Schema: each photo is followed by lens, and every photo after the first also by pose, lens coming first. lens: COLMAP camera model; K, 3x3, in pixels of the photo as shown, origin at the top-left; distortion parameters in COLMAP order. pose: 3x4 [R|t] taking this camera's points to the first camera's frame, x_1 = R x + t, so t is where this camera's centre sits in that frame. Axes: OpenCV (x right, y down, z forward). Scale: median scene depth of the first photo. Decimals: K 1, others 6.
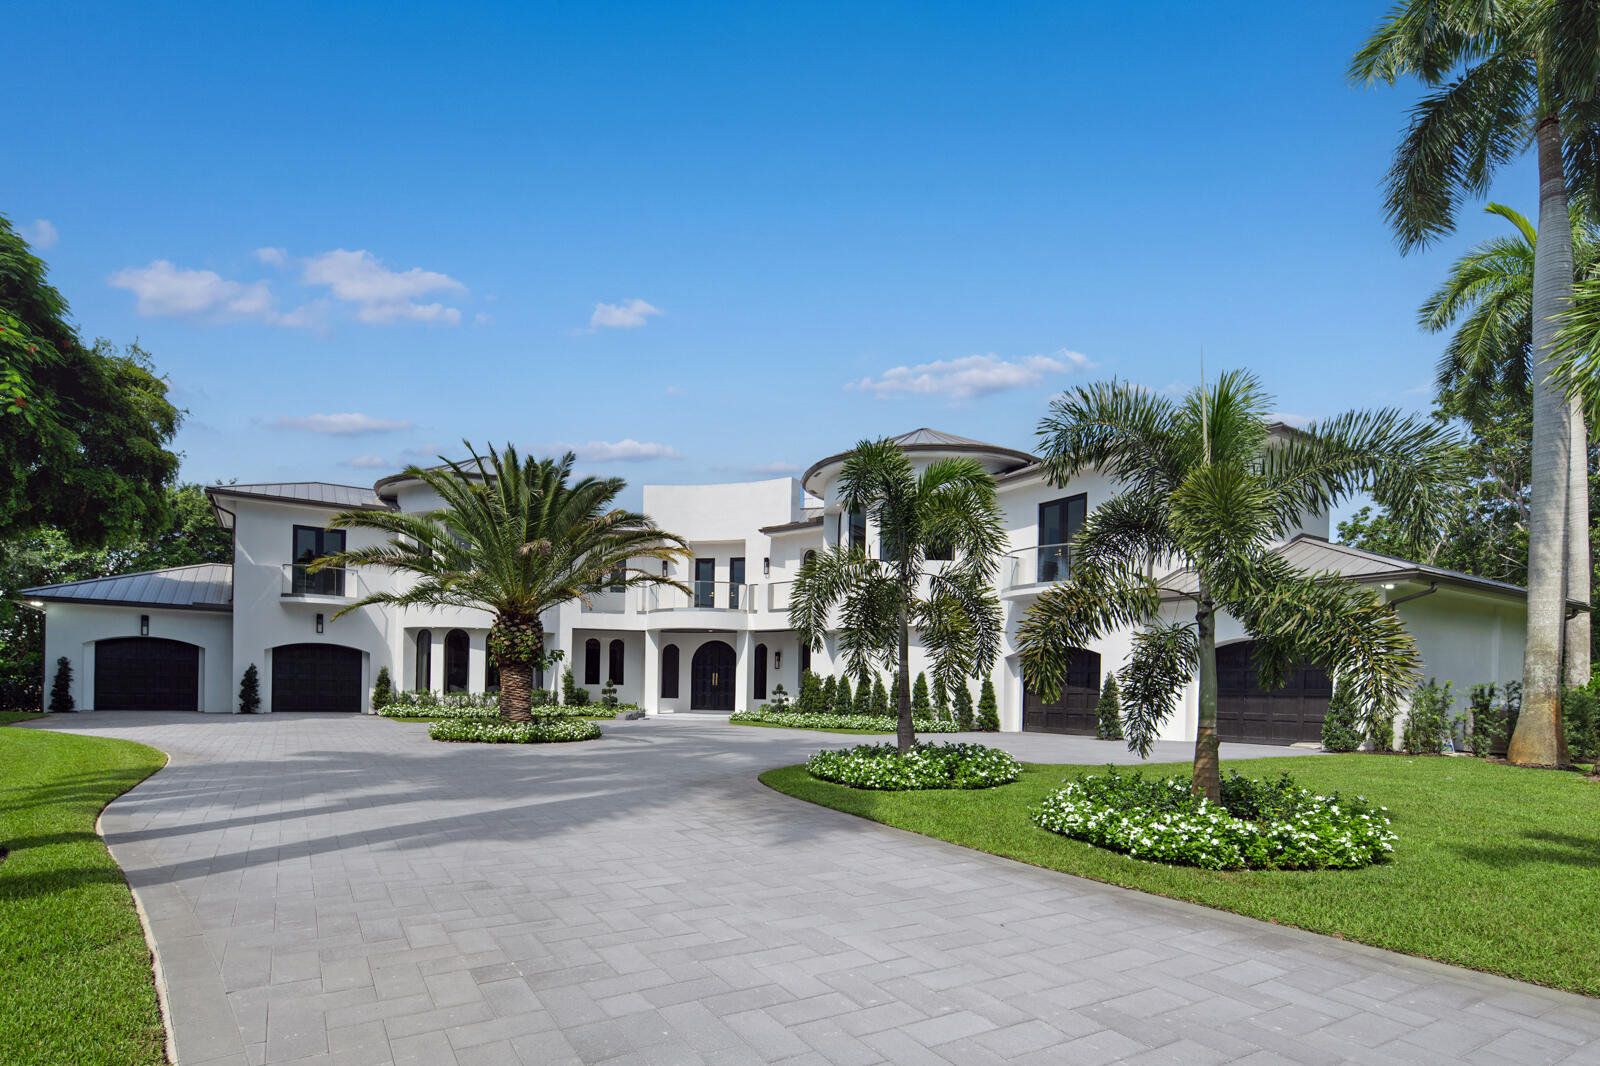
lens RADIAL K [[788.0, 0, 767.6], [0, 788.0, 683.3], [0, 0, 1]] dist [-0.002229, -0.000195]
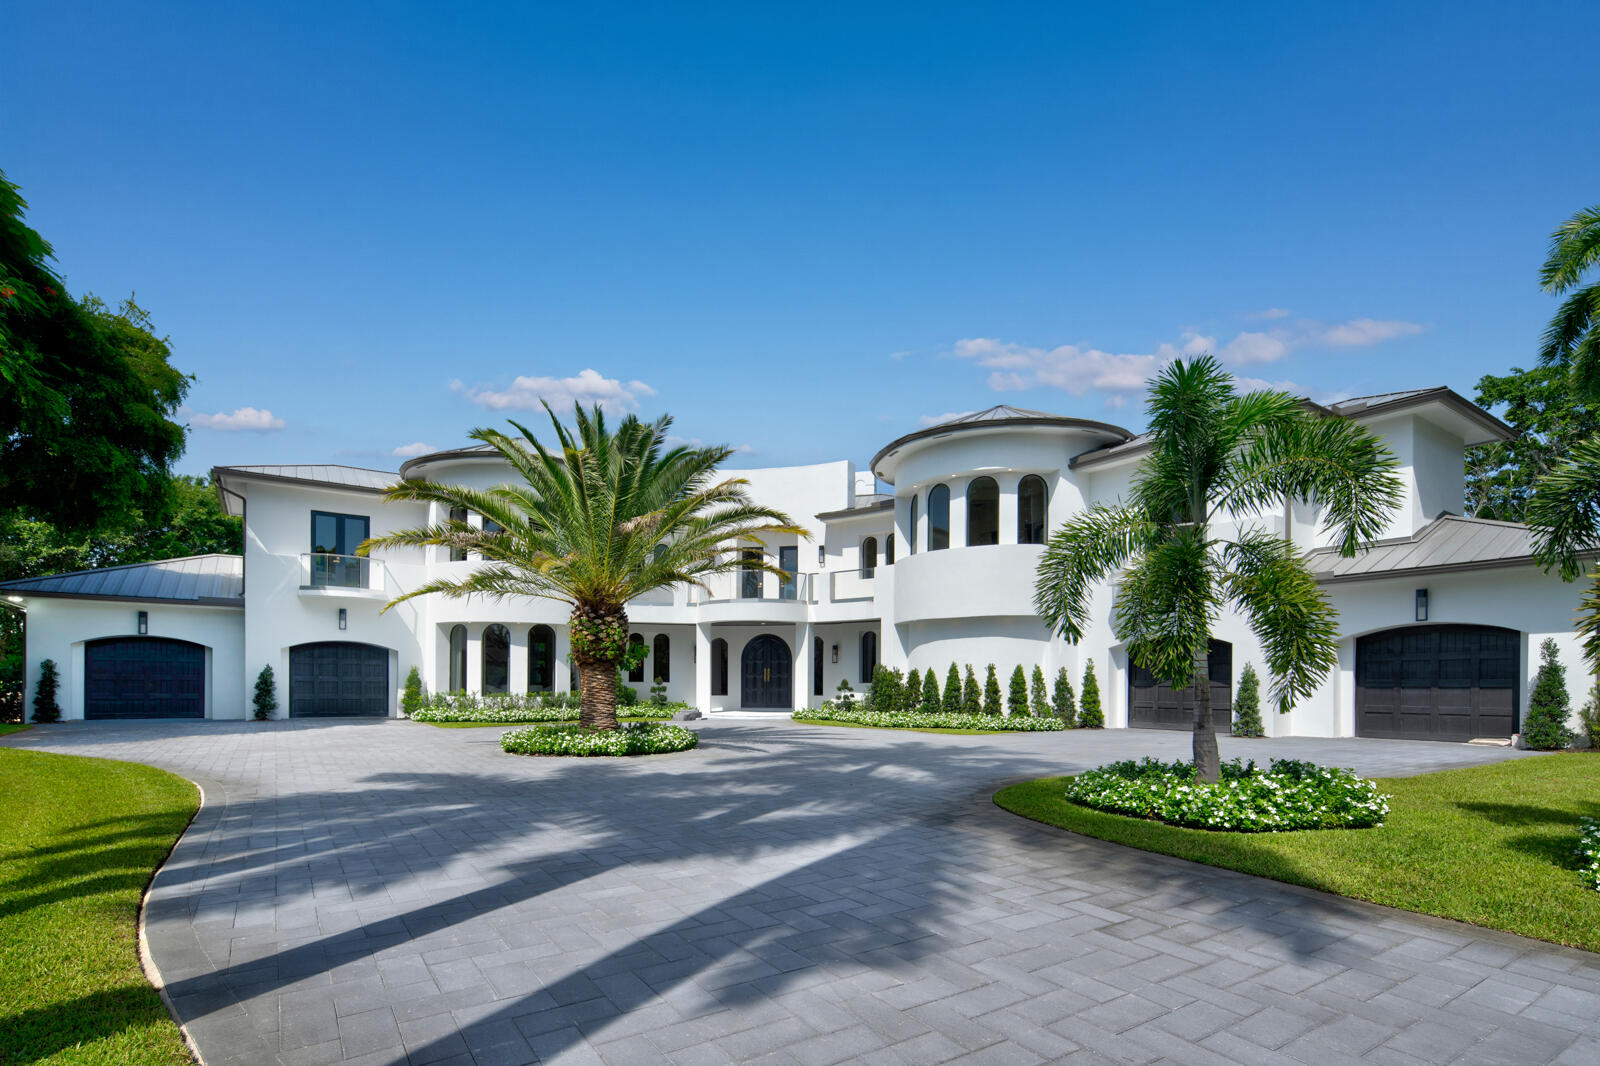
lens RADIAL K [[761.8, 0, 787.7], [0, 761.8, 673.1], [0, 0, 1]] dist [-0.001135, -0.000327]
pose [[0.998862, -0.012600, 0.046003, -0.115605], [0.012764, 0.999913, -0.003274, -0.005399], [-0.045958, 0.003857, 0.998936, 0.120180]]
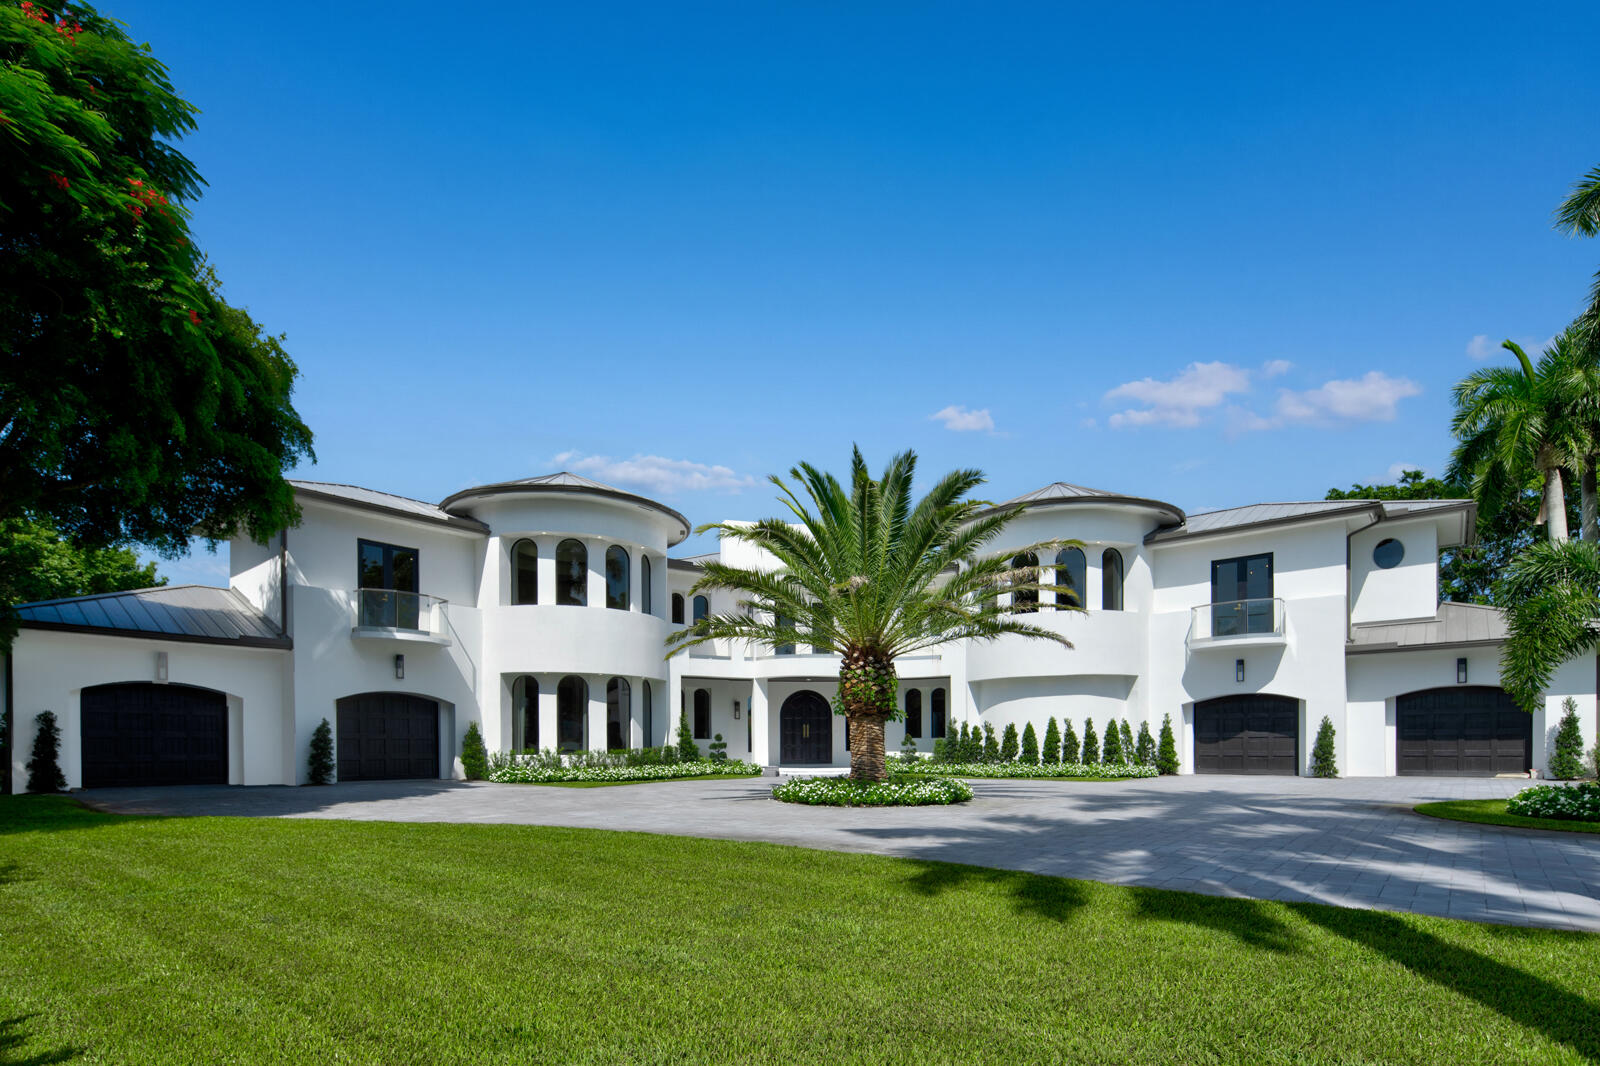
lens RADIAL K [[770.4, 0, 793.9], [0, 770.4, 725.5], [0, 0, 1]] dist [0.001838, 0.000137]
pose [[0.950321, -0.013786, 0.310966, -0.507095], [0.017907, 0.999786, -0.010402, -0.002840], [-0.310756, 0.015453, 0.950364, 0.174112]]
